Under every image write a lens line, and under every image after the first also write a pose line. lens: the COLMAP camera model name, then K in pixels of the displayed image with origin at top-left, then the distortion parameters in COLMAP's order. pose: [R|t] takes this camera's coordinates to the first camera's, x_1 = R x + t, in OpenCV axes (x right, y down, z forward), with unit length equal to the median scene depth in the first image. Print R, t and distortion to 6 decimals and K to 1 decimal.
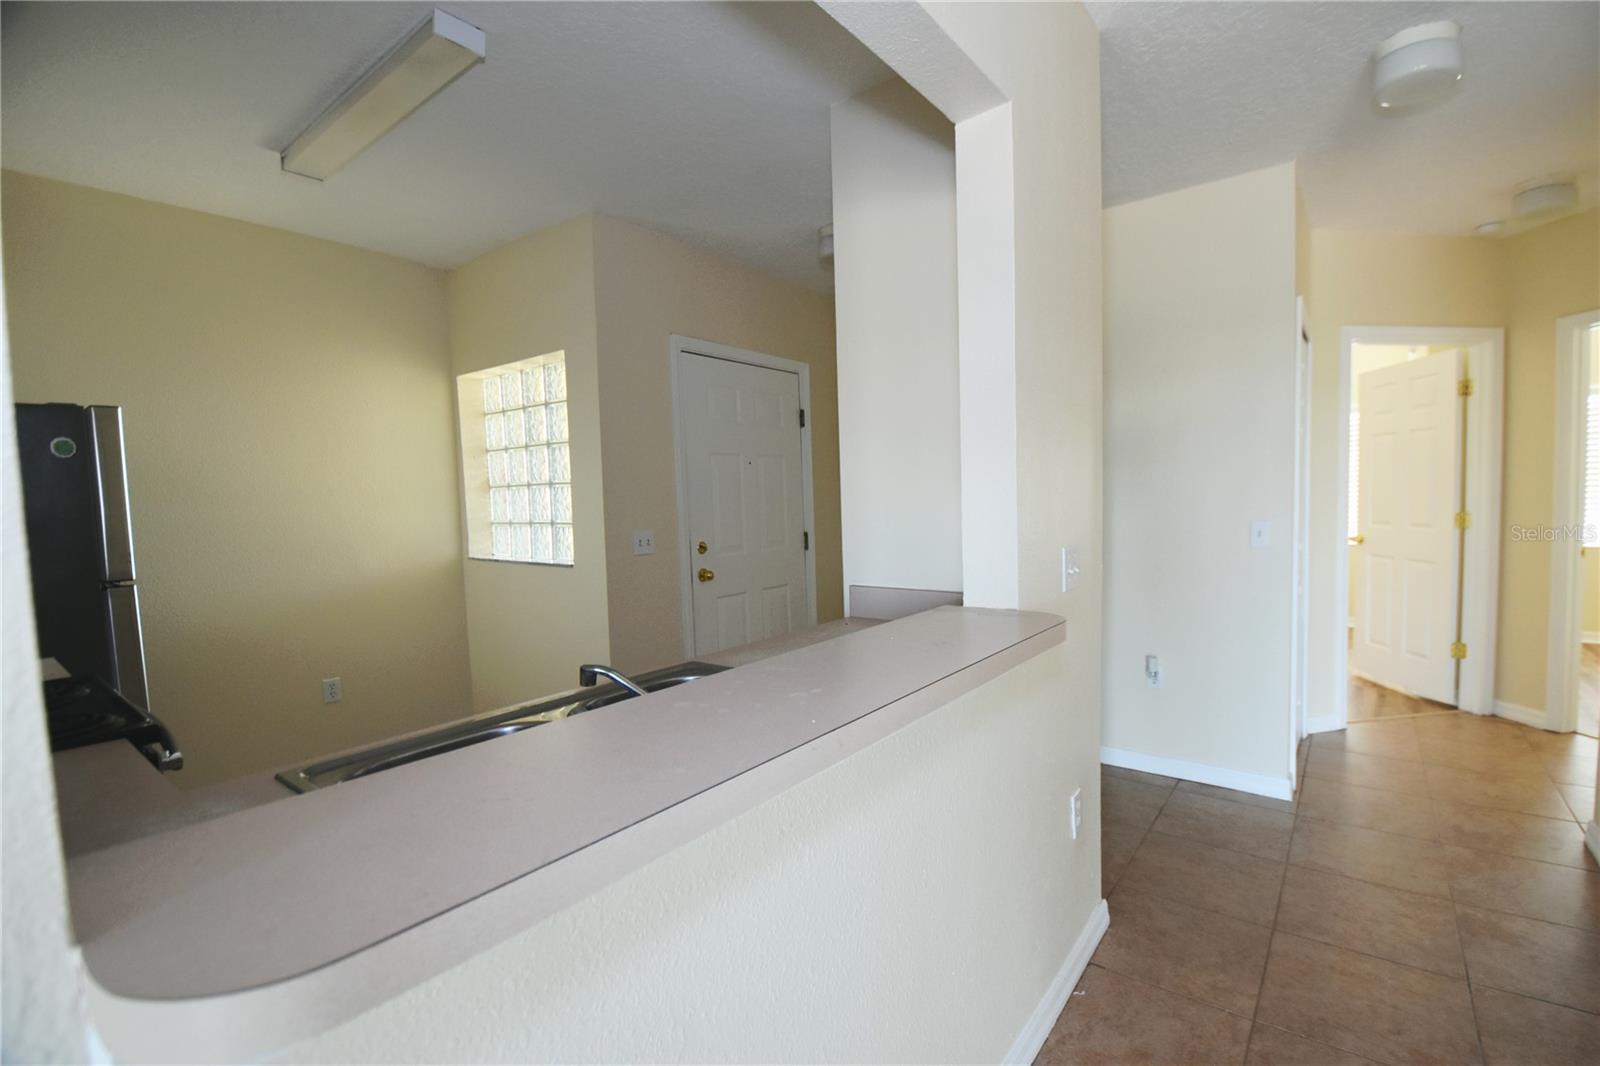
lens RADIAL K [[701.9, 0, 840.1], [0, 701.9, 538.6], [0, 0, 1]] dist [0.012067, -0.021763]
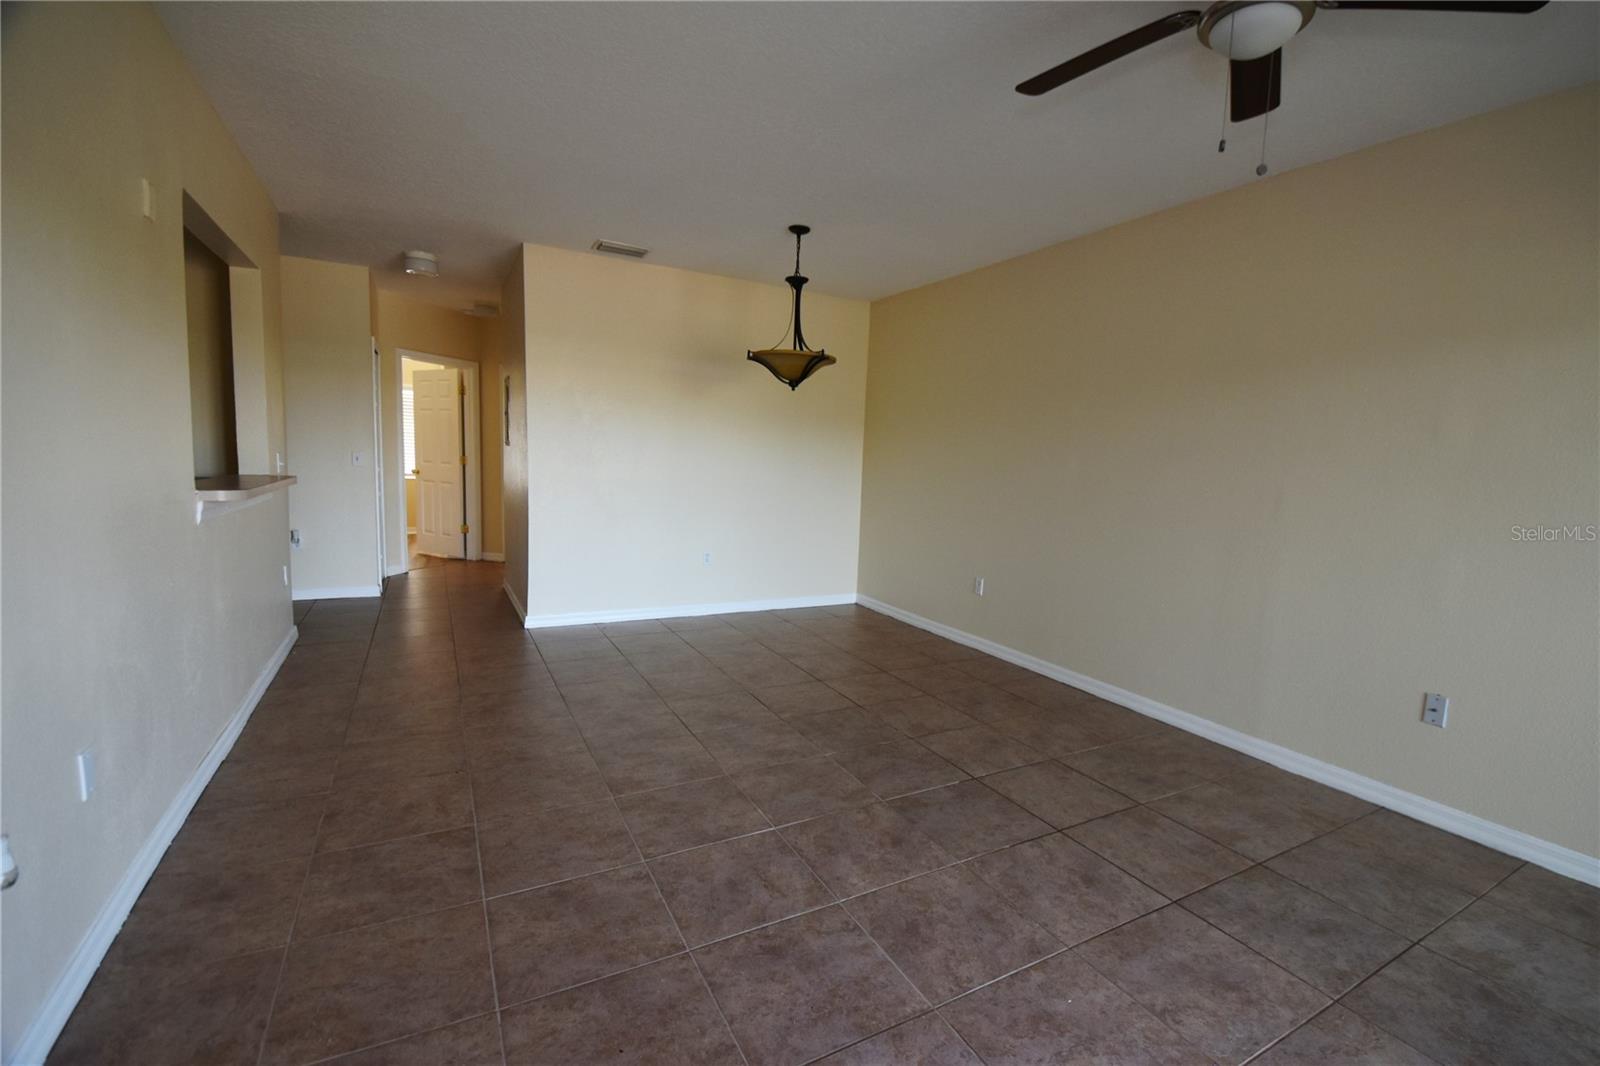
lens RADIAL K [[701.9, 0, 840.1], [0, 701.9, 538.6], [0, 0, 1]] dist [0.012067, -0.021763]
pose [[0.395844, -0.061980, 0.916224, -0.494463], [0.001235, 0.997755, 0.066961, 0.062983], [-0.918317, -0.025375, 0.395032, -0.737953]]
